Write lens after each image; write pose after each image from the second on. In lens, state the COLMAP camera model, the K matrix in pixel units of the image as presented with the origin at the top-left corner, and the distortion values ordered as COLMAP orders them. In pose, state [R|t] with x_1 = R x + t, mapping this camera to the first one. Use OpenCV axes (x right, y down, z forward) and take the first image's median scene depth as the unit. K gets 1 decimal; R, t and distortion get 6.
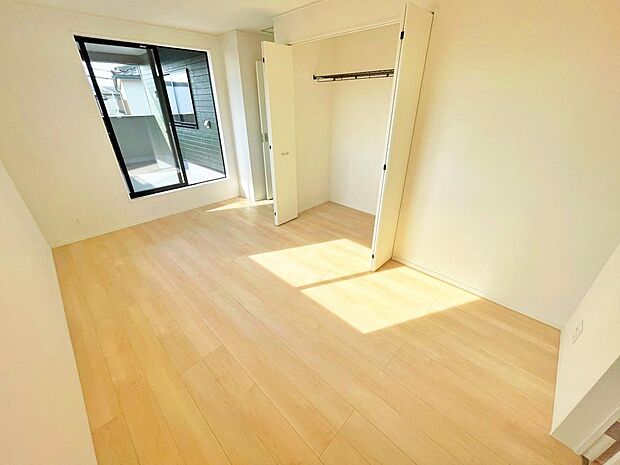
lens RADIAL K [[248.5, 0, 312.3], [0, 248.5, 233.1], [0, 0, 1]] dist [-0.001335, -0.000264]
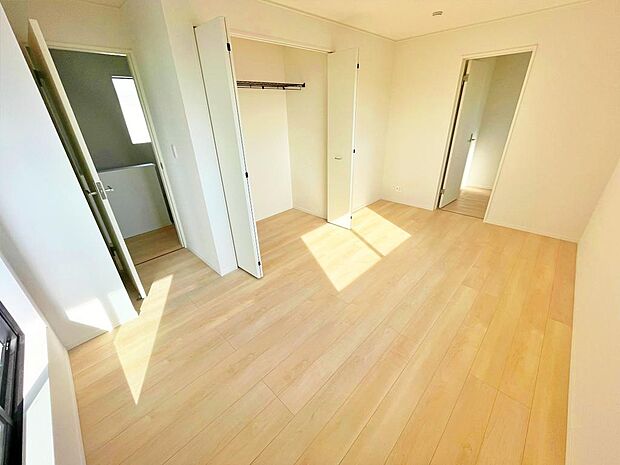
lens RADIAL K [[250.4, 0, 308.3], [0, 250.4, 230.5], [0, 0, 1]] dist [0.001694, -0.000070]
pose [[0.013109, -0.425965, 0.904645, -0.987926], [0.498778, 0.786913, 0.363302, -0.445844], [-0.866631, 0.446454, 0.222778, 0.874531]]
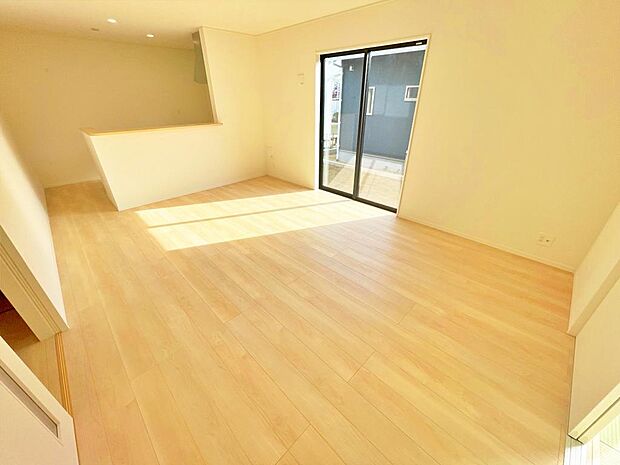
lens RADIAL K [[250.4, 0, 308.3], [0, 250.4, 230.5], [0, 0, 1]] dist [0.001694, -0.000070]
pose [[0.999615, 0.014638, -0.023570, 0.615522], [-0.014595, 0.999891, 0.002002, 0.225335], [0.023597, -0.001657, 0.999720, -0.405857]]
